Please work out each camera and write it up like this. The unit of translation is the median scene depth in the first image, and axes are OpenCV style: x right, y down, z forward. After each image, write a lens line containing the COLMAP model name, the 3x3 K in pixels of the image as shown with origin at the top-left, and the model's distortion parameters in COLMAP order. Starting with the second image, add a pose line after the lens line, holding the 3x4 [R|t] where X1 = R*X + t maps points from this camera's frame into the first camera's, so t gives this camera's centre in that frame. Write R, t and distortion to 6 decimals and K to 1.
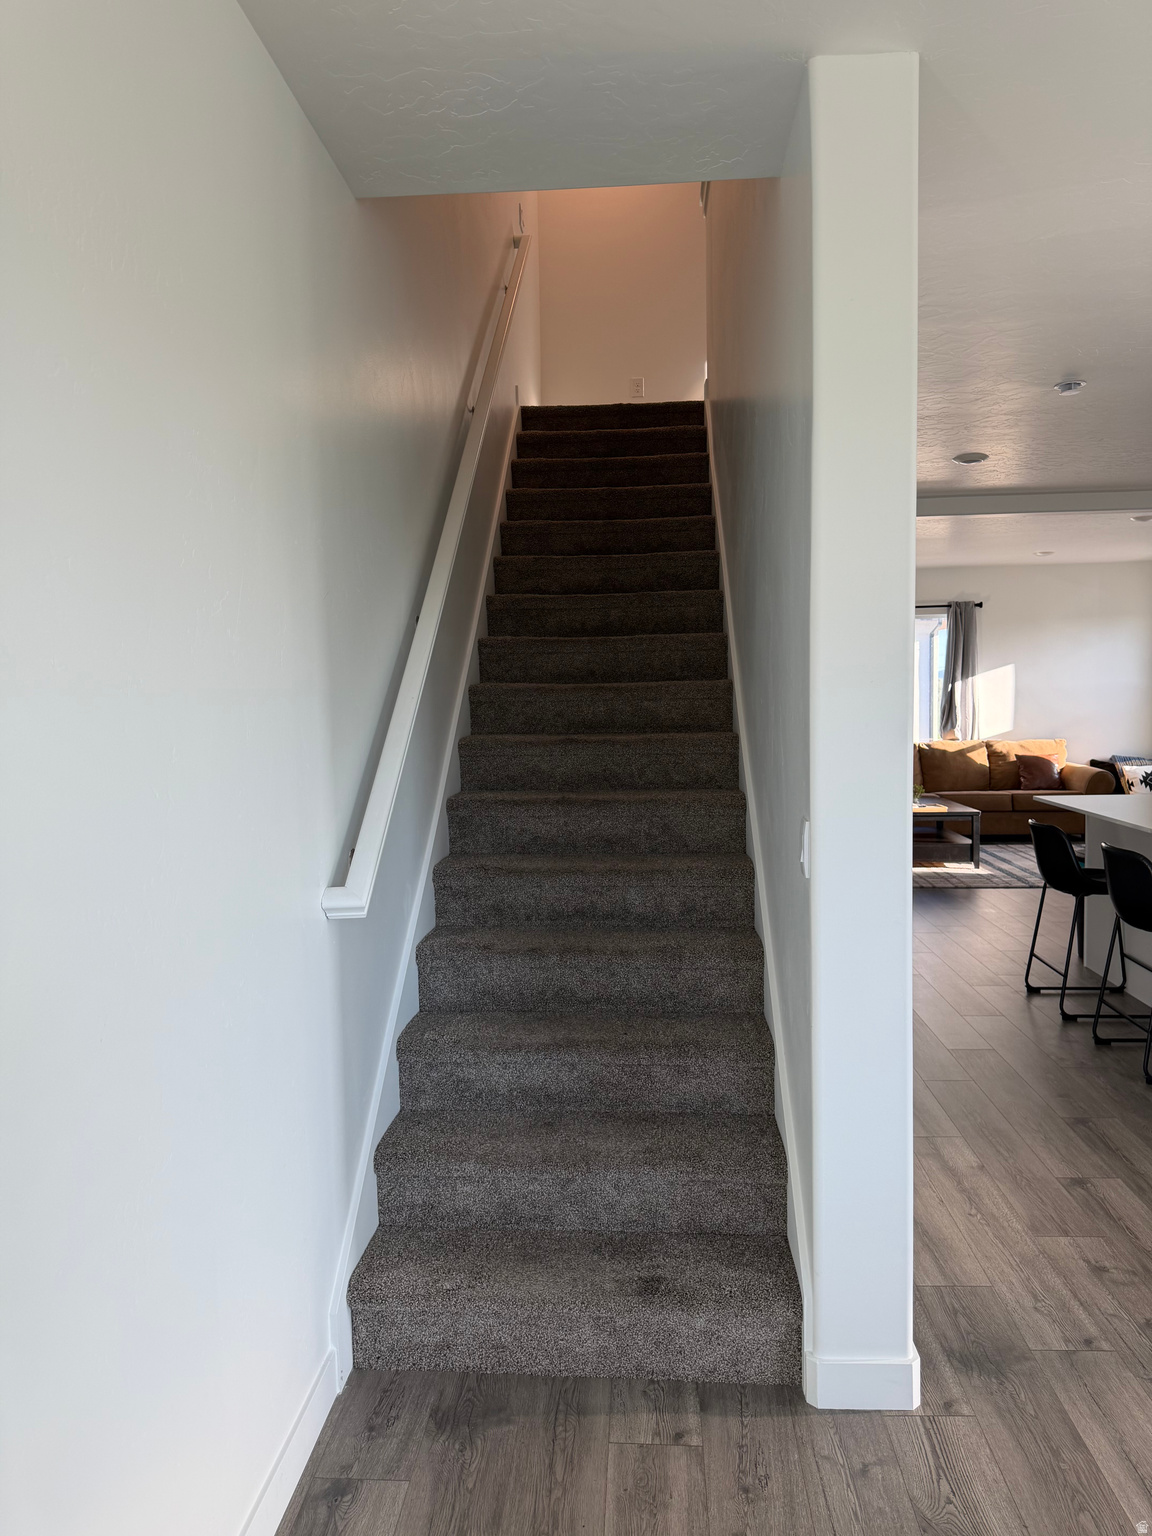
lens RADIAL K [[1083.8, 0, 591.8], [0, 1083.8, 768.5], [0, 0, 1]] dist [0.086789, -0.075032]
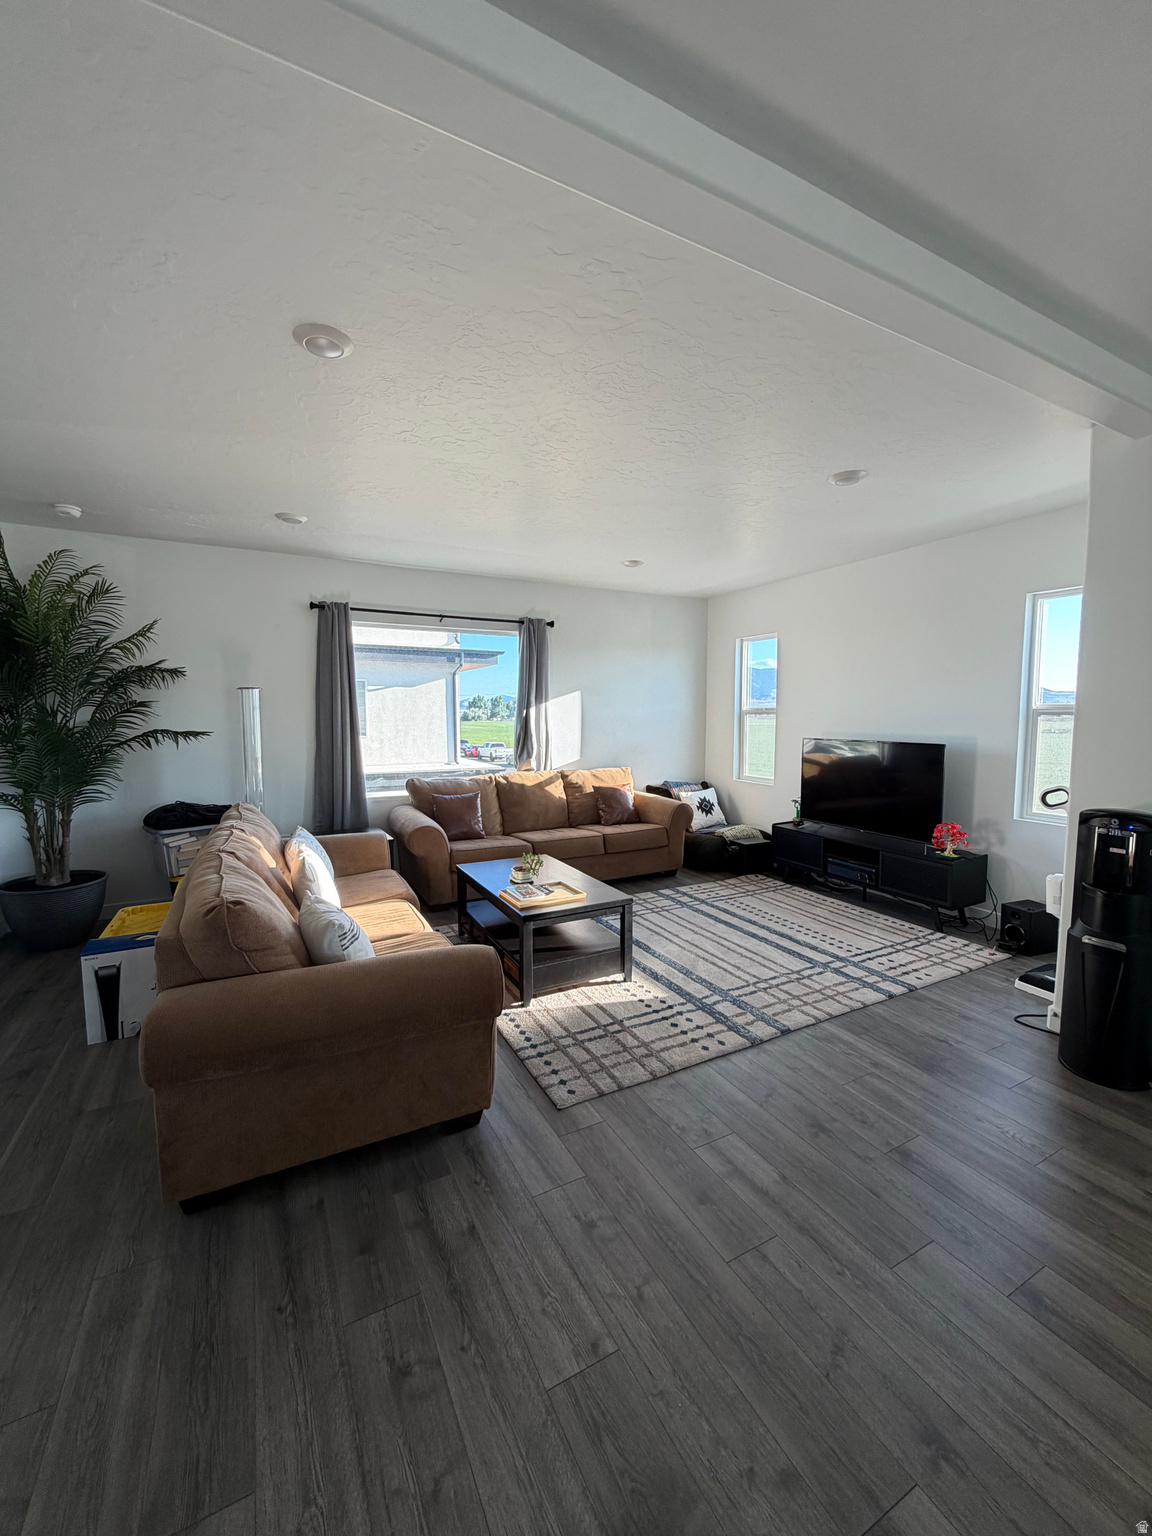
lens RADIAL K [[611.7, 0, 576.3], [0, 611.7, 760.4], [0, 0, 1]] dist [0.000047, 0.000302]
pose [[0.858939, -0.026130, 0.511411, 0.106343], [0.024777, 0.999648, 0.009460, -0.039162], [-0.511479, 0.004546, 0.859284, 0.548659]]
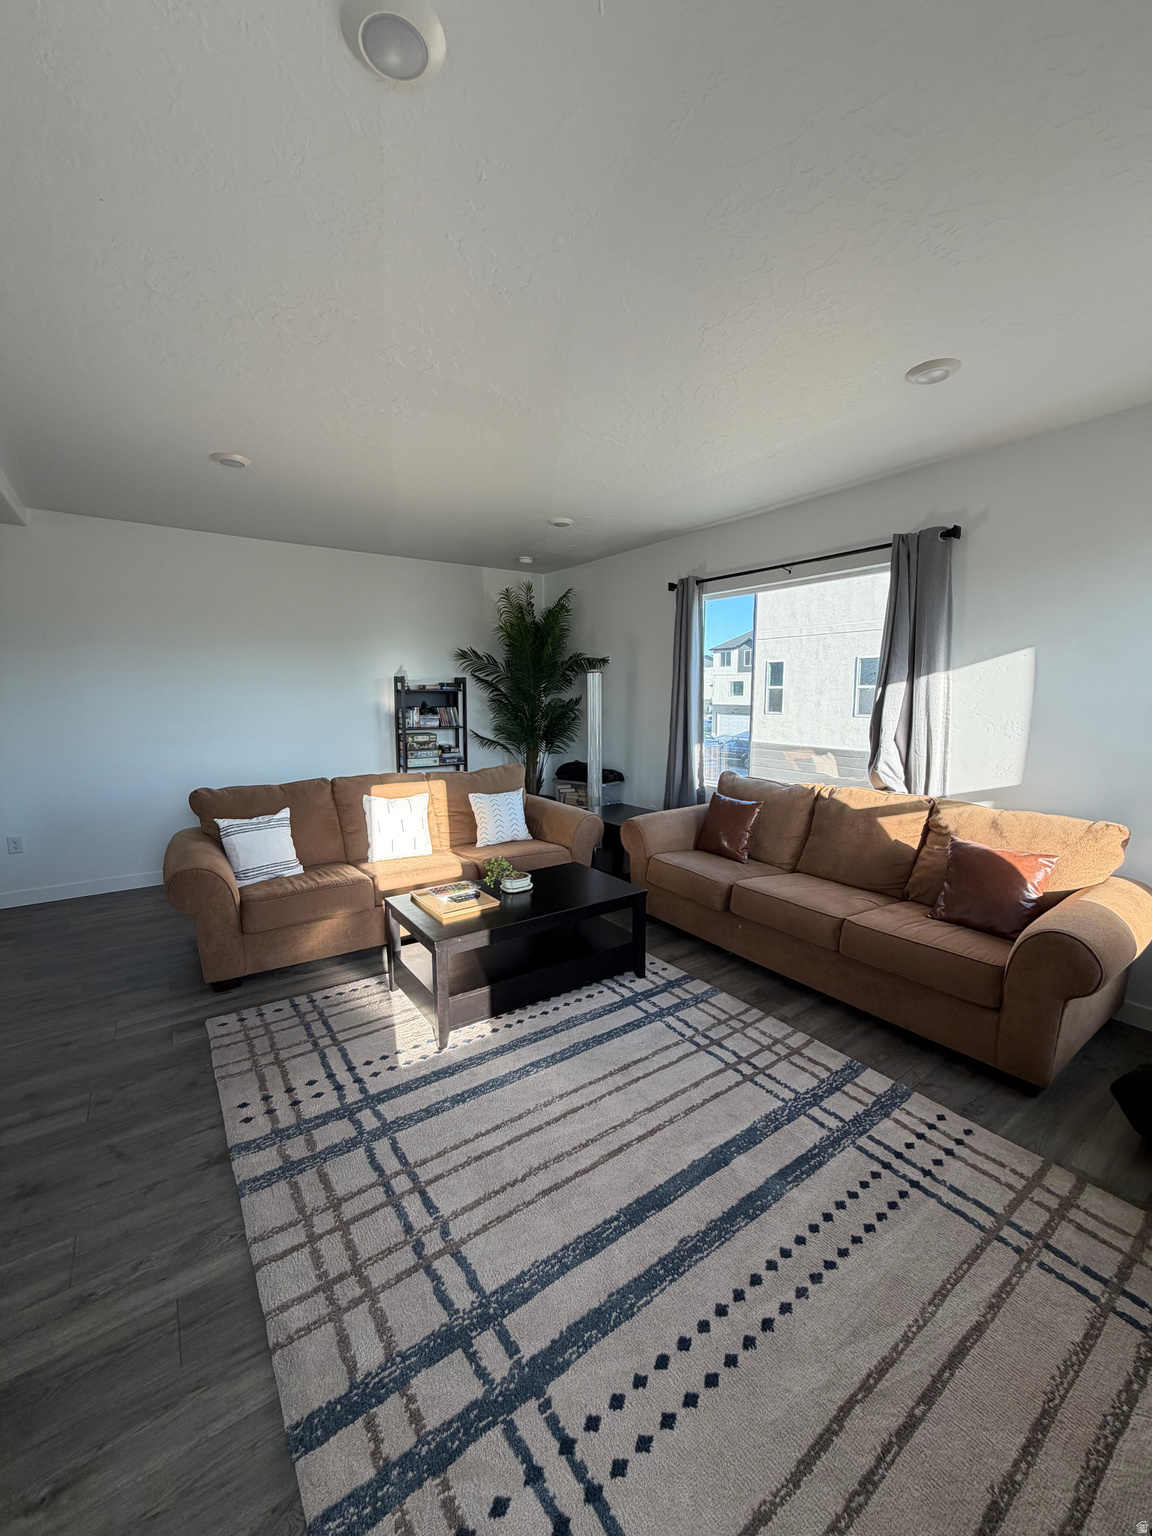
lens RADIAL K [[611.7, 0, 576.3], [0, 611.7, 760.4], [0, 0, 1]] dist [0.000047, 0.000302]
pose [[0.620953, 0.105068, -0.776774, 0.478539], [-0.063934, 0.994463, 0.083404, -0.057179], [0.781236, -0.002128, 0.624232, 0.690344]]
